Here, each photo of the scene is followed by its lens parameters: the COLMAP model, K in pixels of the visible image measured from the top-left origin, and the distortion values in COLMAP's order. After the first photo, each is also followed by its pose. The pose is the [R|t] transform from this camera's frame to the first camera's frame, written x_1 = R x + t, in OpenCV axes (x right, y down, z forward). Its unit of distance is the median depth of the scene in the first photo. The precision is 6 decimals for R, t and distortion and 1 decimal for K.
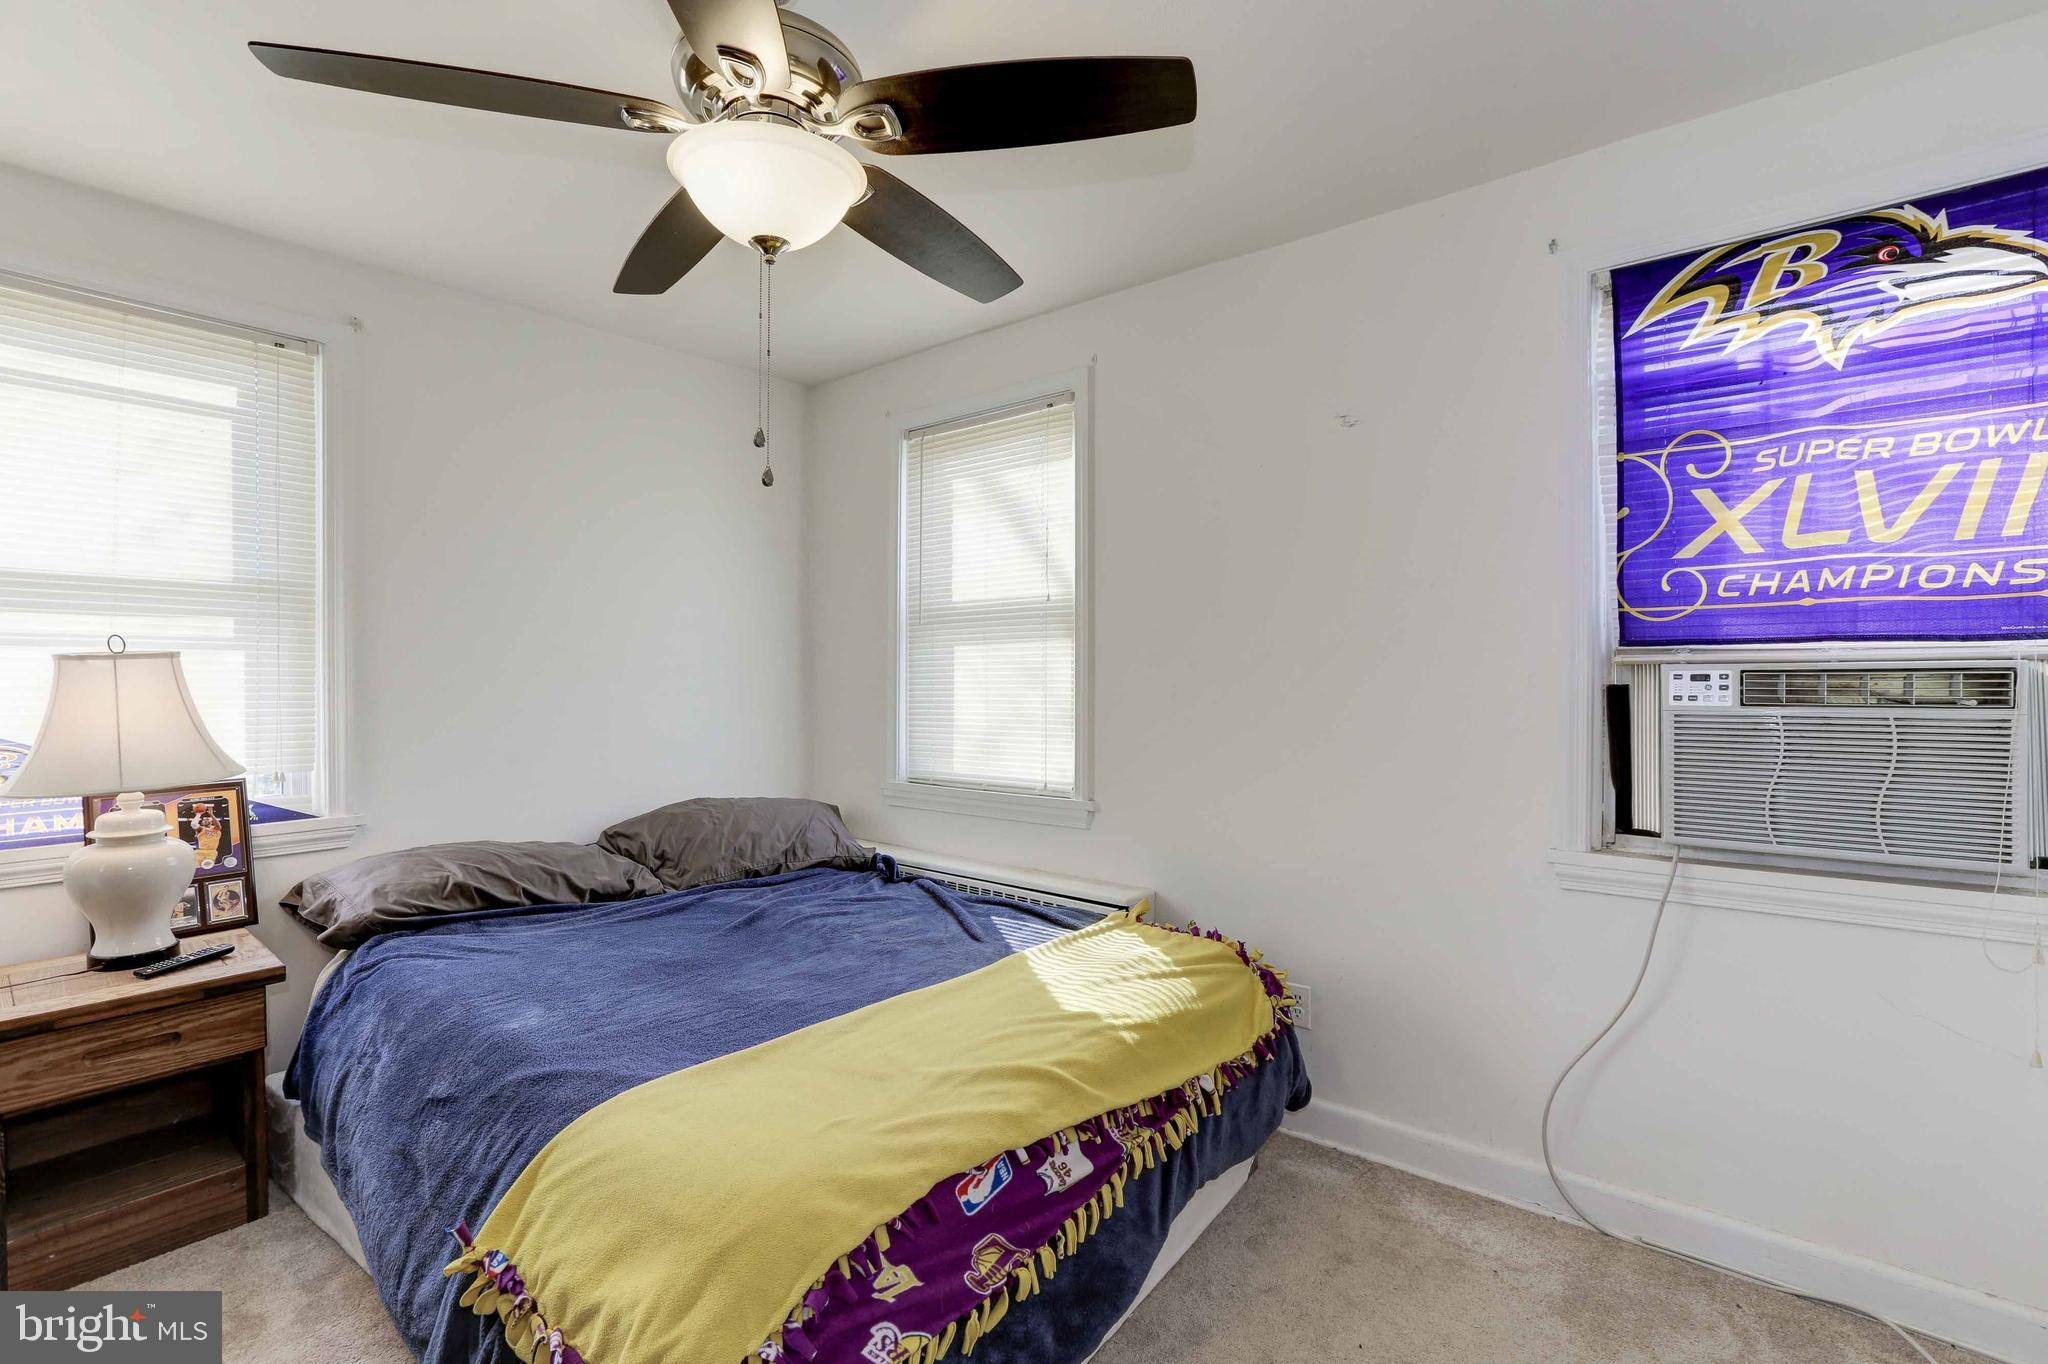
lens RADIAL K [[949.1, 0, 1031.5], [0, 949.1, 683.7], [0, 0, 1]] dist [-0.030785, 0.016631]
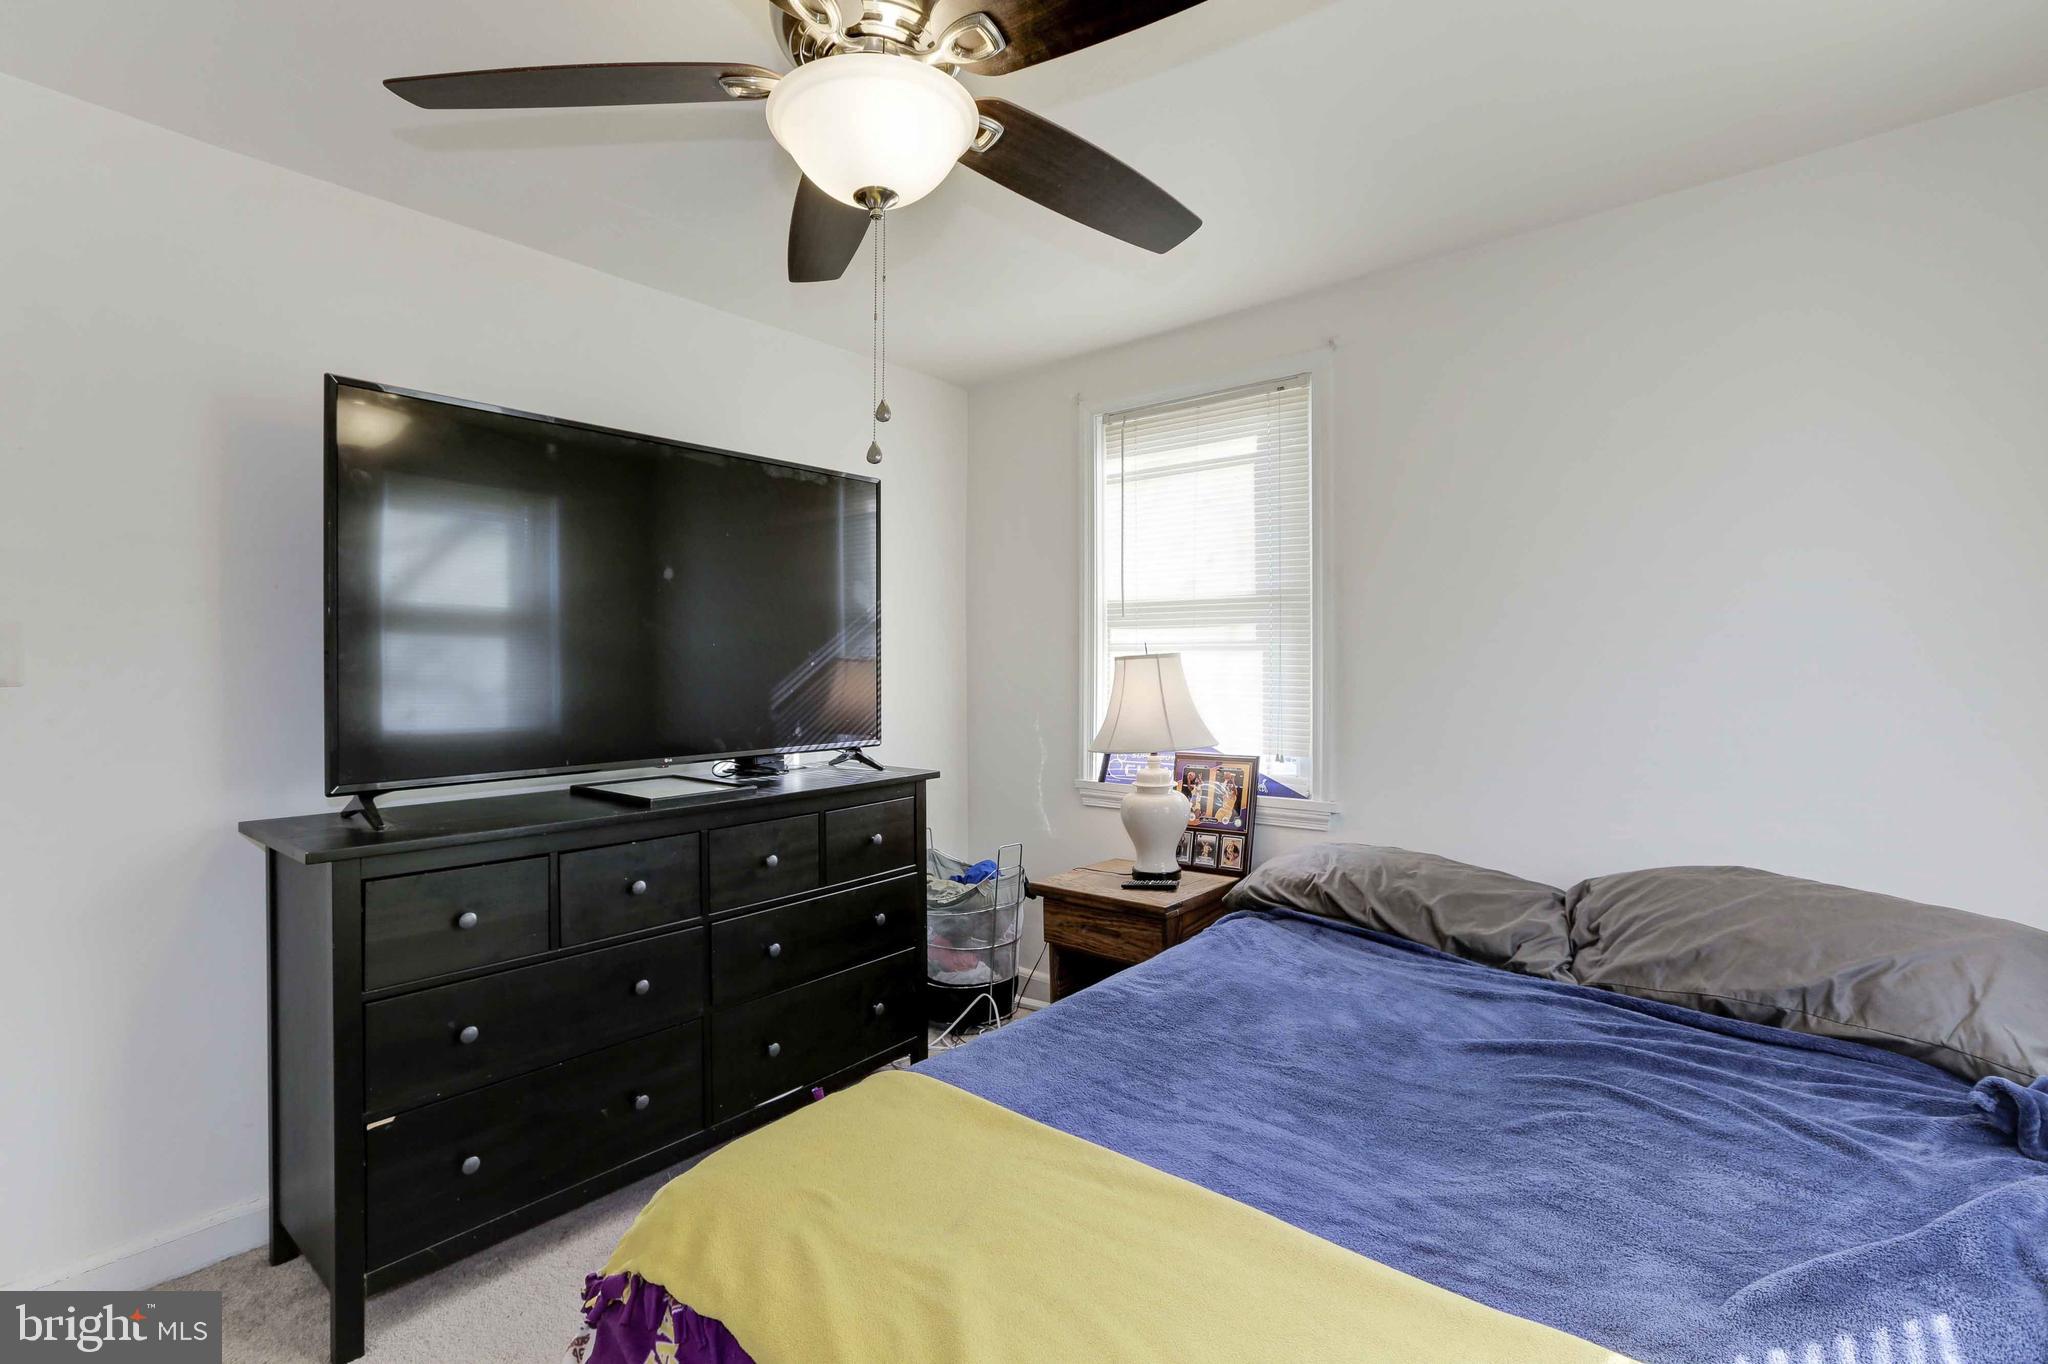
lens RADIAL K [[949.1, 0, 1032.7], [0, 949.1, 663.1], [0, 0, 1]] dist [-0.030785, 0.016631]
pose [[-0.029282, -0.008800, -0.999532, 0.391112], [-0.011577, 0.999897, -0.008464, -0.005358], [0.999504, 0.011324, -0.029381, 0.743049]]
